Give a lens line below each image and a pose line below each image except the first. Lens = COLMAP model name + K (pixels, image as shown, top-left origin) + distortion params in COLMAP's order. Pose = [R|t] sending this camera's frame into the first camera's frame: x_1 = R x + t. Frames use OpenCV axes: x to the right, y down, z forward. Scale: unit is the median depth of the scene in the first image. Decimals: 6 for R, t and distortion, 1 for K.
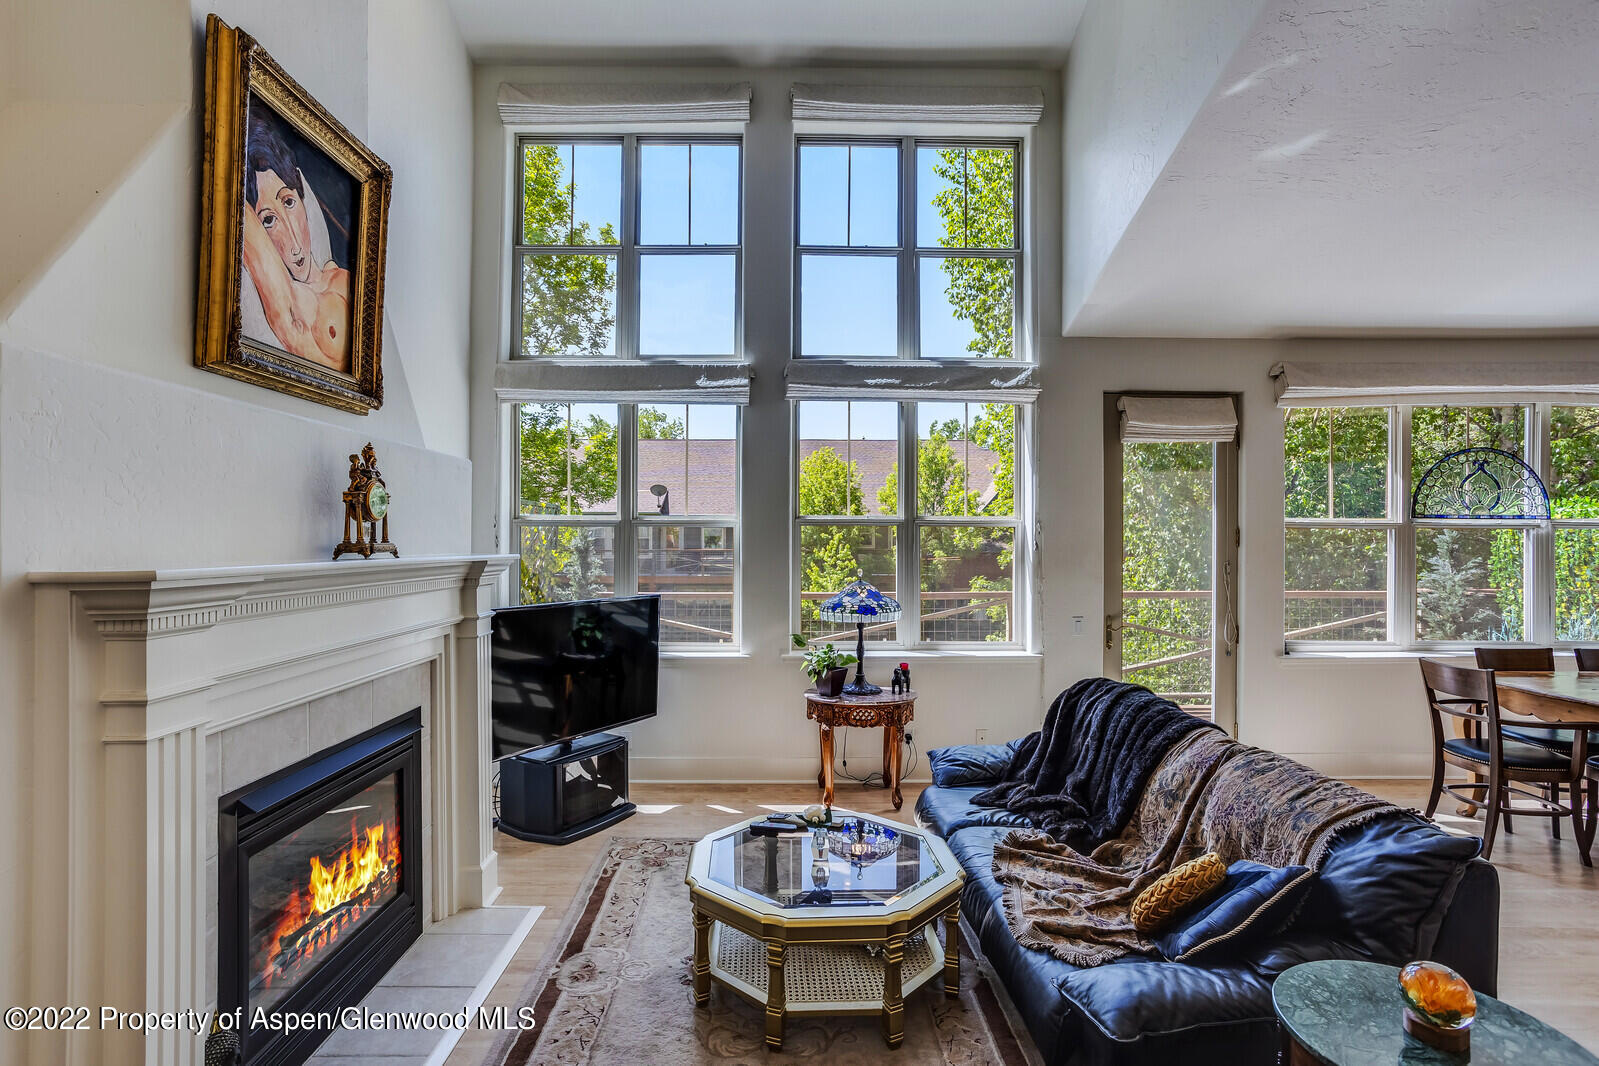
lens RADIAL K [[778.2, 0, 806.4], [0, 778.2, 539.5], [0, 0, 1]] dist [-0.048135, 0.036966]
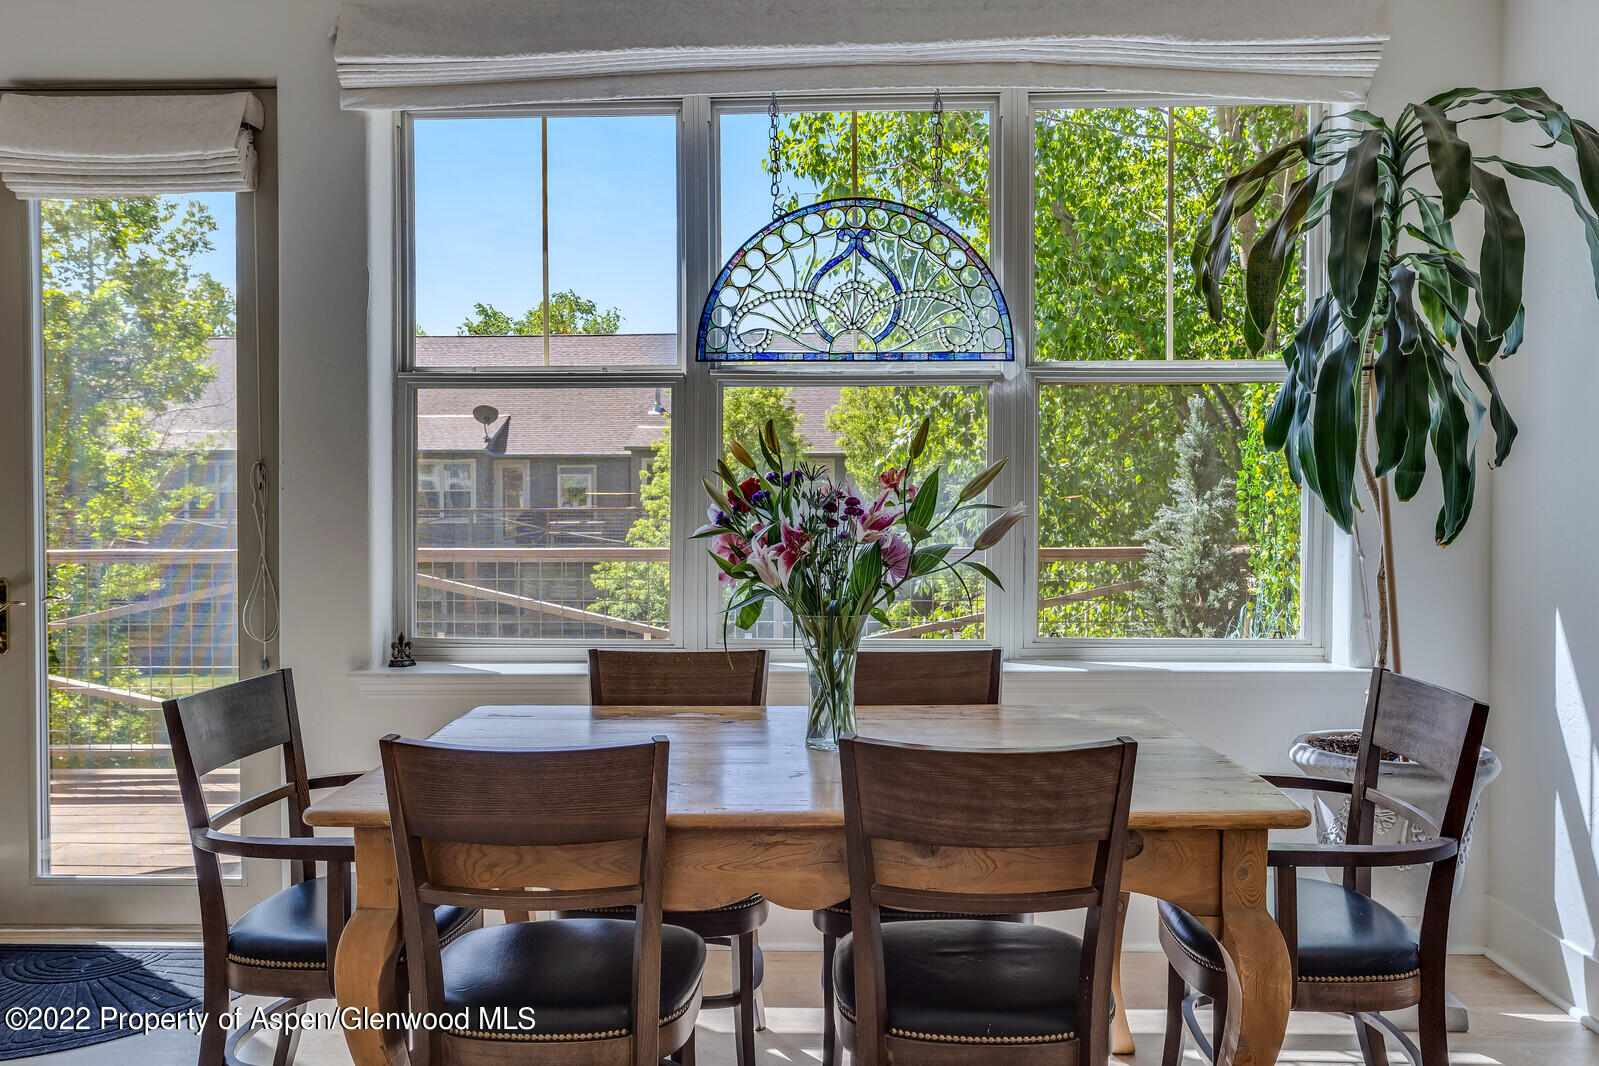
lens RADIAL K [[1189.4, 0, 766.2], [0, 1189.4, 528.7], [0, 0, 1]] dist [0.002468, 0.004568]
pose [[0.997946, -0.003547, -0.063958, 0.902737], [0.005081, 0.999703, 0.023837, 0.054606], [0.063854, -0.024113, 0.997668, 0.323993]]
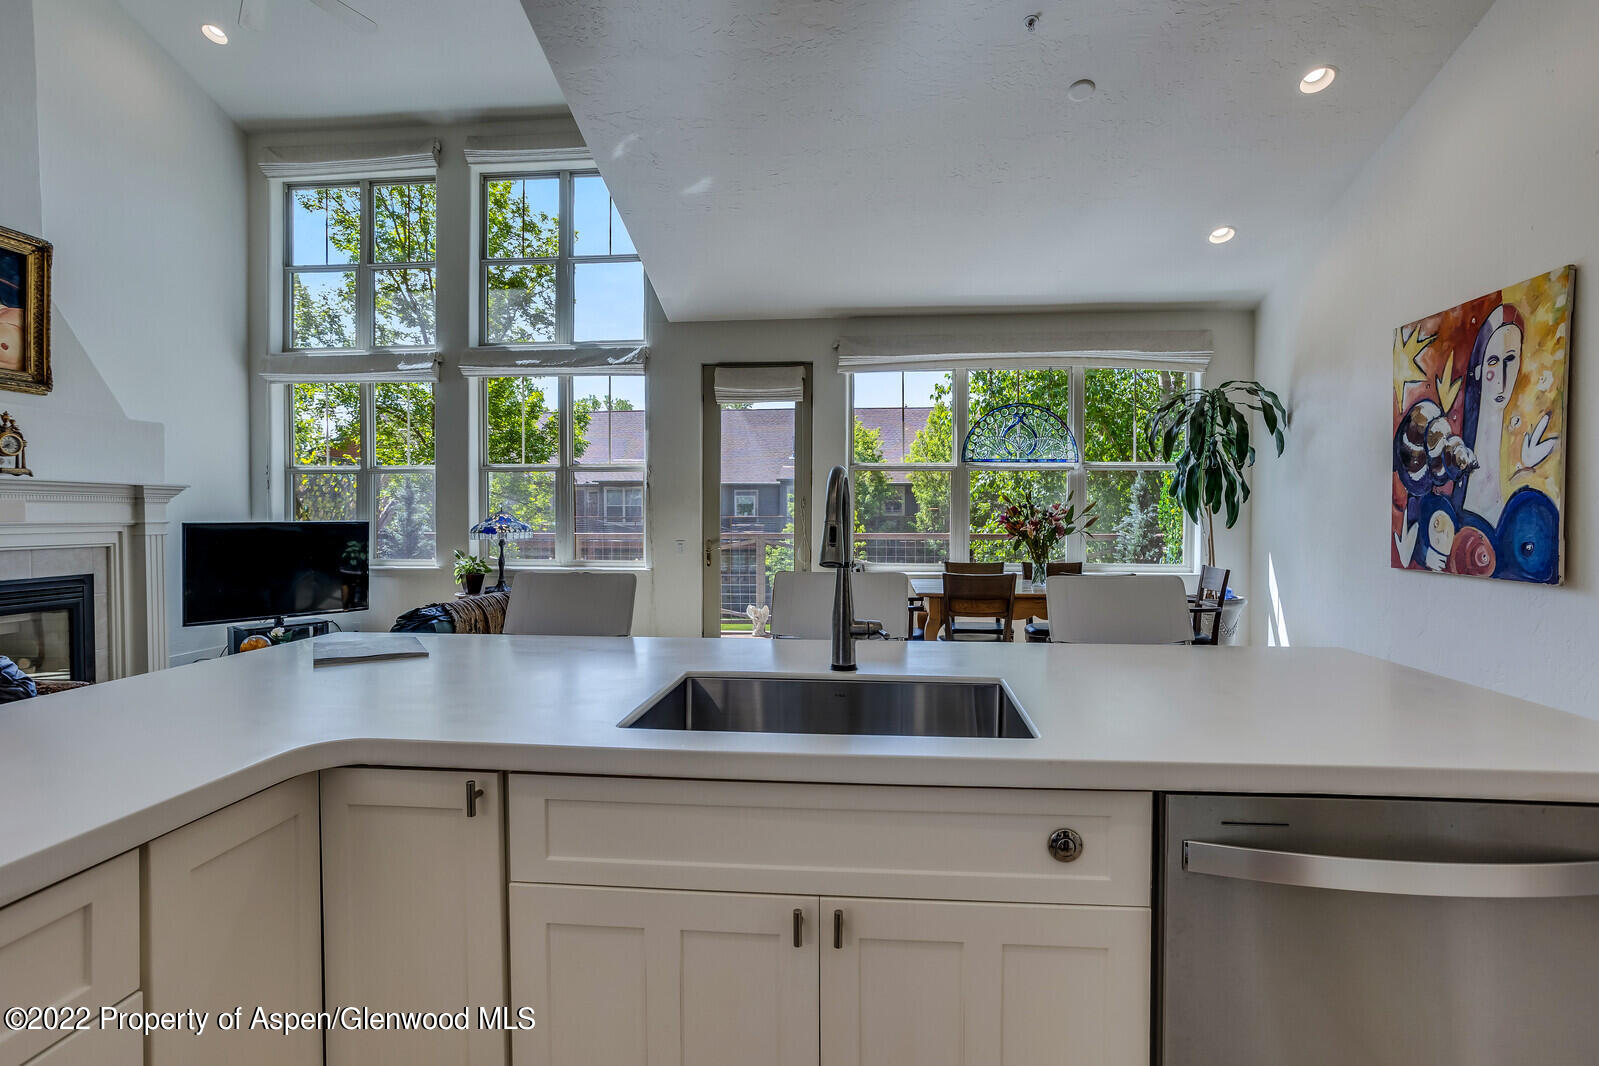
lens RADIAL K [[790.1, 0, 804.3], [0, 790.1, 533.3], [0, 0, 1]] dist [-0.046885, 0.032240]
pose [[0.994227, 0.001356, -0.107285, 0.697987], [0.001553, 0.999634, 0.027023, 0.052943], [0.107282, -0.027033, 0.993861, -0.284955]]
